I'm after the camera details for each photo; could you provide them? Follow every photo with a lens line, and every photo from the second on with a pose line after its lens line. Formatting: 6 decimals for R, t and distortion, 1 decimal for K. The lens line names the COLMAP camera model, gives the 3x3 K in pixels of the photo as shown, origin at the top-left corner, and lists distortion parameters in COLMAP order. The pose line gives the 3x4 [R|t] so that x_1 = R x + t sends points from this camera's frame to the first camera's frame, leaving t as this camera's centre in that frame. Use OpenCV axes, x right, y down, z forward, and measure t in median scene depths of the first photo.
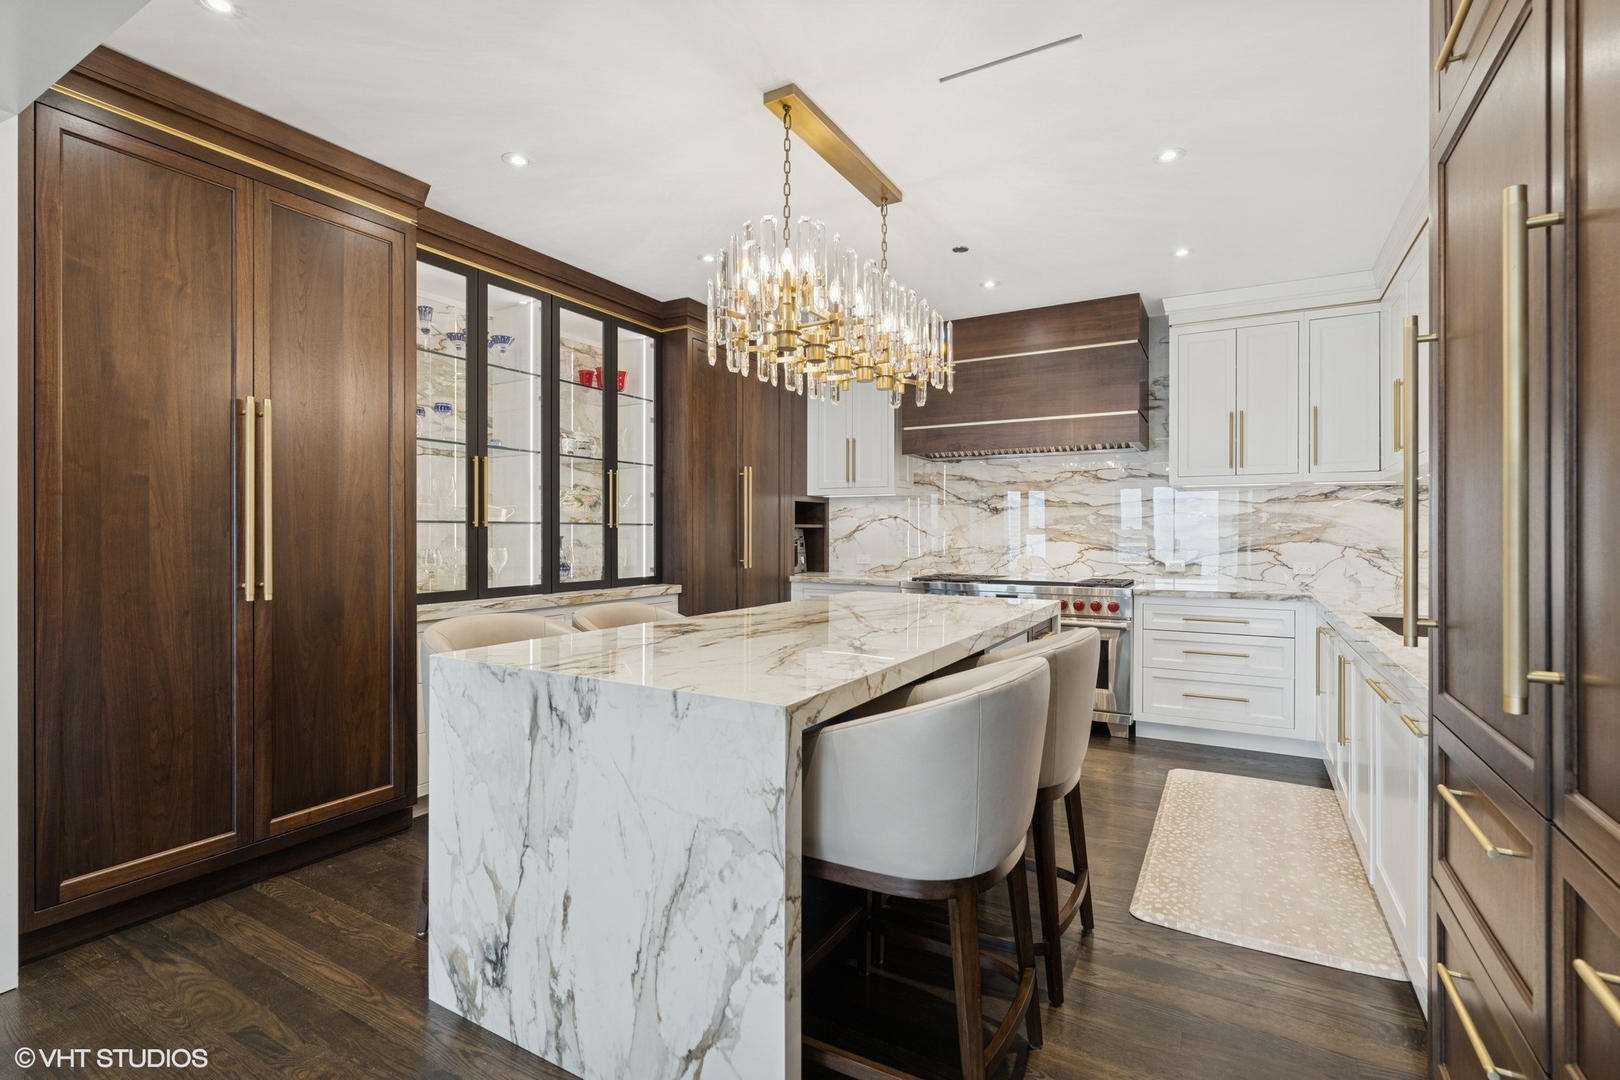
lens RADIAL K [[747.8, 0, 803.6], [0, 747.8, 530.7], [0, 0, 1]] dist [-0.004038, 0.002032]
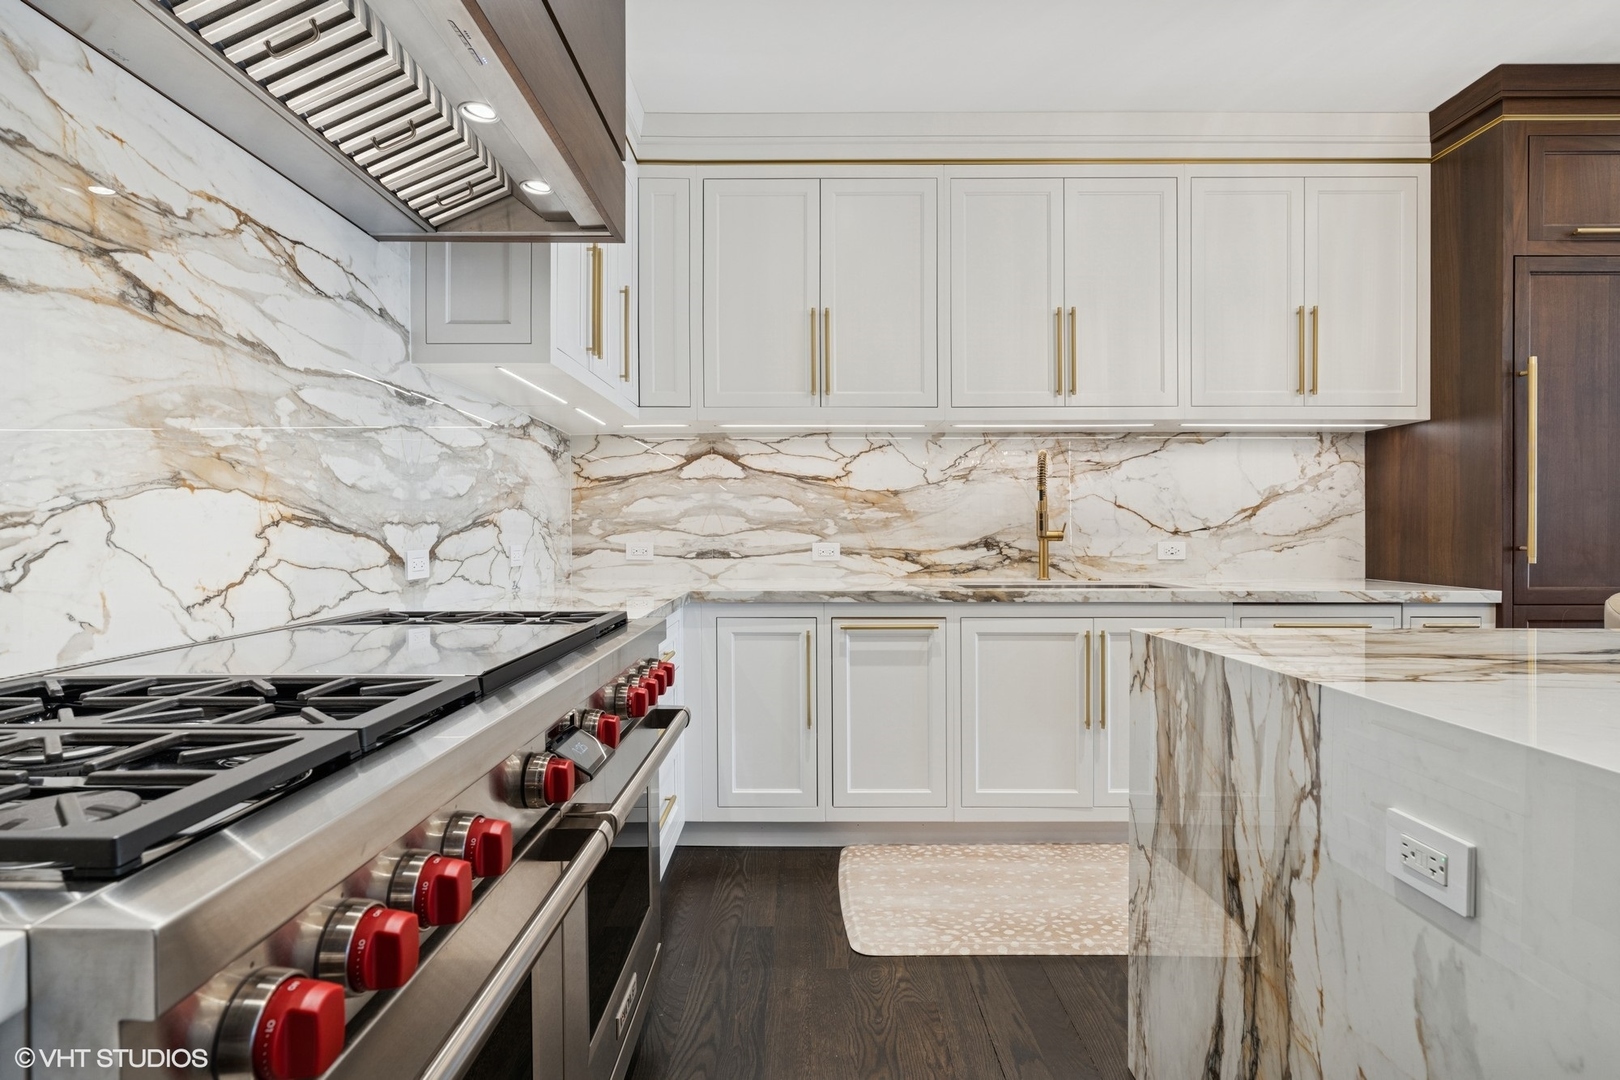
lens RADIAL K [[824.0, 0, 816.8], [0, 824.0, 540.1], [0, 0, 1]] dist [-0.016067, 0.002982]
pose [[-0.515217, -0.010306, 0.856998, 0.038052], [-0.002562, 0.999942, 0.010485, 0.039849], [-0.857056, 0.003206, -0.515213, 1.427879]]
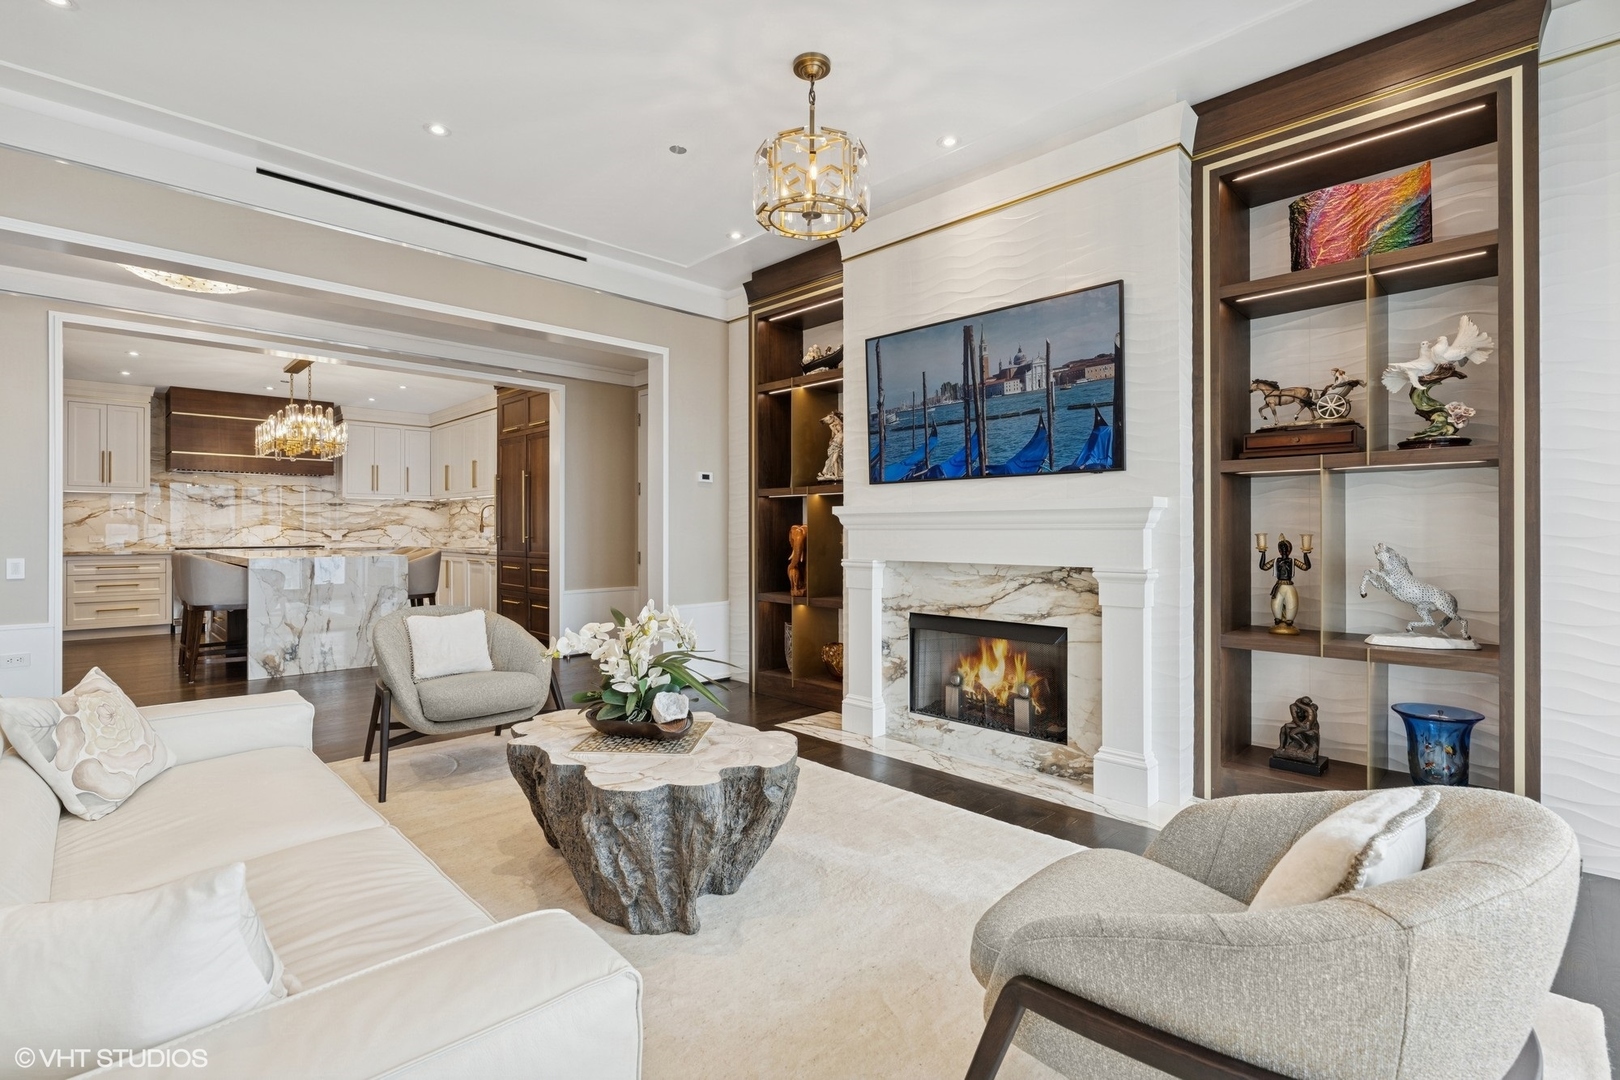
lens RADIAL K [[747.8, 0, 807.8], [0, 747.8, 525.7], [0, 0, 1]] dist [-0.004038, 0.002032]
pose [[0.260473, 0.003243, 0.965476, -1.489760], [-0.001412, 0.999995, -0.002978, 0.027696], [-0.965480, -0.000588, 0.260476, -0.986282]]
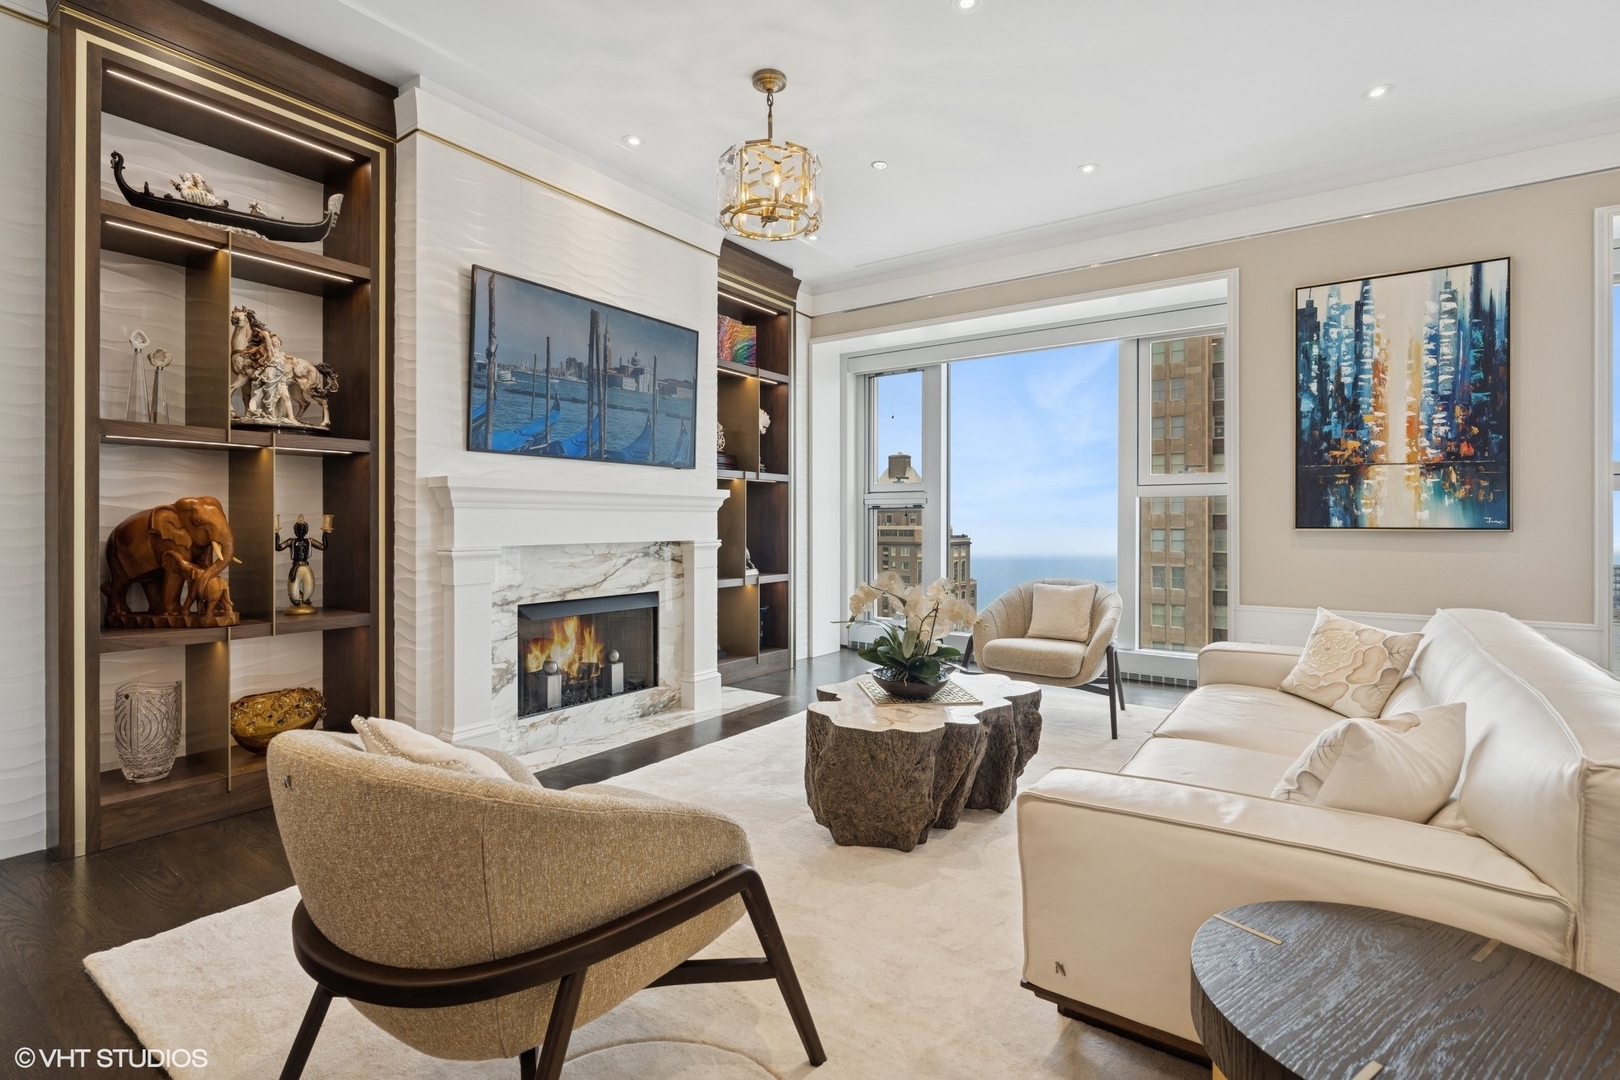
lens RADIAL K [[747.8, 0, 794.6], [0, 747.8, 517.8], [0, 0, 1]] dist [-0.004038, 0.002032]
pose [[-0.993817, -0.002364, 0.111005, -0.819428], [-0.003131, 0.999972, -0.006735, 0.046628], [-0.110986, -0.007040, -0.993797, 0.103635]]
